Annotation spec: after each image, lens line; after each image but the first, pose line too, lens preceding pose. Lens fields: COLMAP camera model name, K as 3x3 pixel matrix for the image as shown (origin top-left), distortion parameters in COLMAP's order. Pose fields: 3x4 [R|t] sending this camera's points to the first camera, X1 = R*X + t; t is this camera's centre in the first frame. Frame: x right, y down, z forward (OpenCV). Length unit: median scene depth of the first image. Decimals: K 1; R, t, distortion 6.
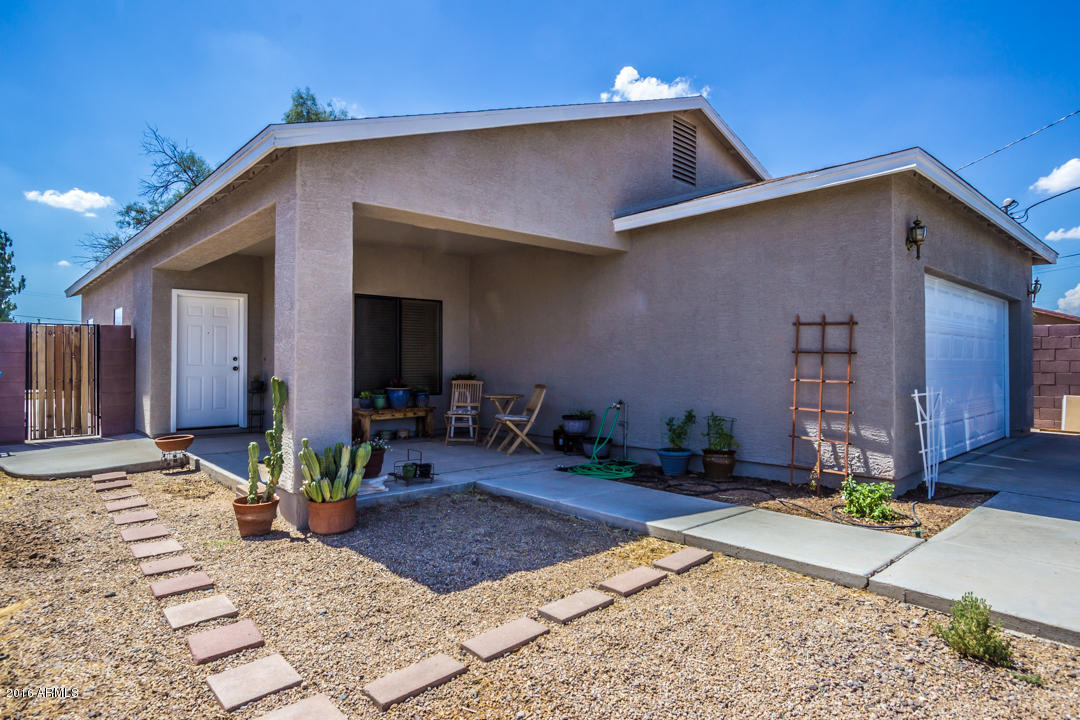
lens RADIAL K [[604.1, 0, 540.1], [0, 604.1, 359.4], [0, 0, 1]] dist [0.000623, 0.000146]
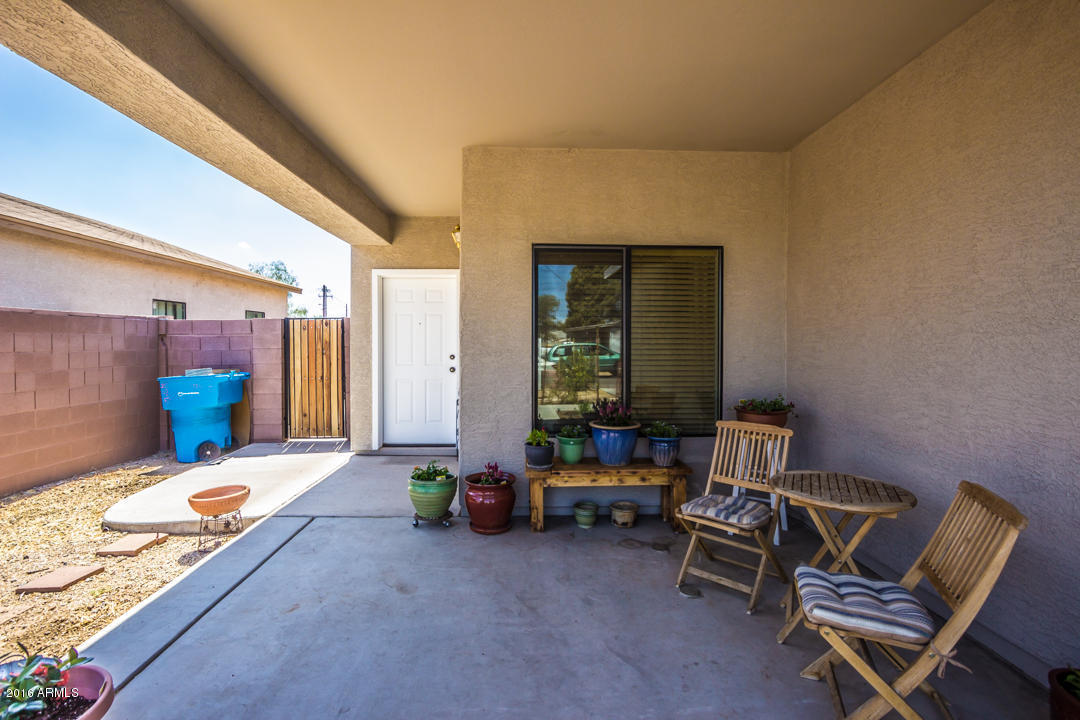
lens RADIAL K [[516.9, 0, 539.3], [0, 516.9, 357.2], [0, 0, 1]] dist [-0.005351, -0.000551]
pose [[0.766817, 0.015587, -0.641677, -0.006560], [0.003624, 0.999584, 0.028612, -0.020559], [0.641856, -0.024265, 0.766441, 0.631983]]
